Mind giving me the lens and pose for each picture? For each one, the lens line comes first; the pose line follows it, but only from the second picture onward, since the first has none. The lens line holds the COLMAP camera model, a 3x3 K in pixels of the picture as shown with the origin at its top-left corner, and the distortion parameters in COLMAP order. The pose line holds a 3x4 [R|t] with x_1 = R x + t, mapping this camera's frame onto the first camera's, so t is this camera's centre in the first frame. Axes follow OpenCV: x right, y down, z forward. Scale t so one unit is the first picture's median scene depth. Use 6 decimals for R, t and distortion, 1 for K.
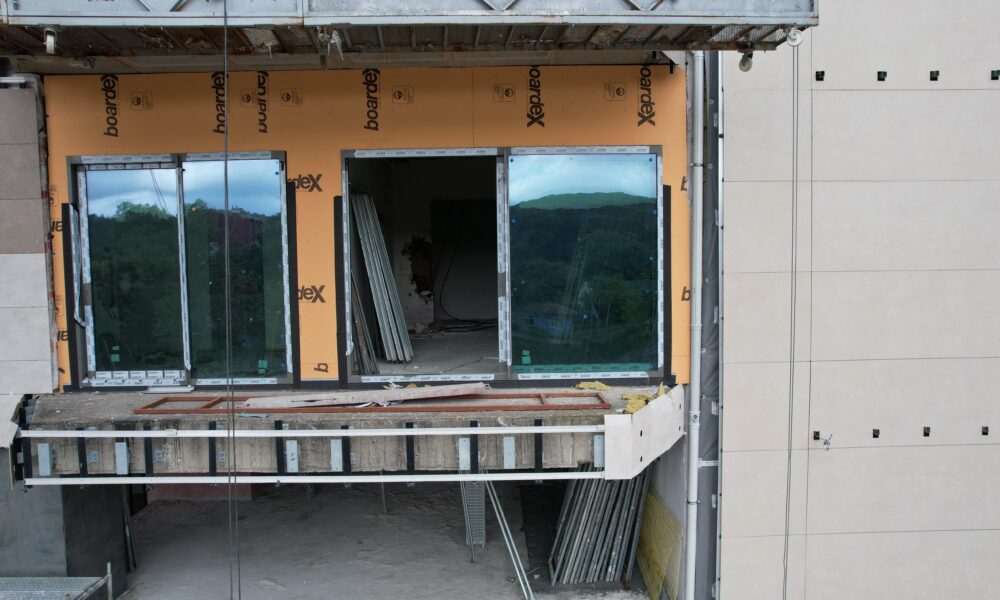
lens RADIAL K [[687.4, 0, 500.0], [0, 687.4, 300.0], [0, 0, 1]] dist [-0.092830, 0.092404]
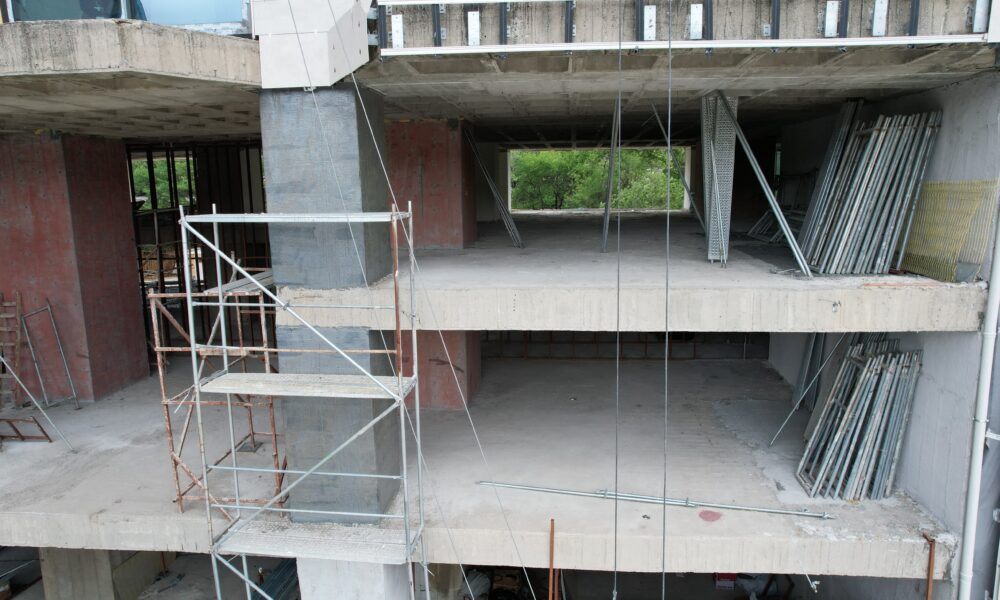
lens RADIAL K [[687.4, 0, 500.0], [0, 687.4, 300.0], [0, 0, 1]] dist [-0.092830, 0.092404]
pose [[0.994256, 0.017532, -0.105580, -0.326383], [-0.005141, 0.993176, 0.116514, 0.407515], [0.106903, -0.115302, 0.987561, -0.021255]]
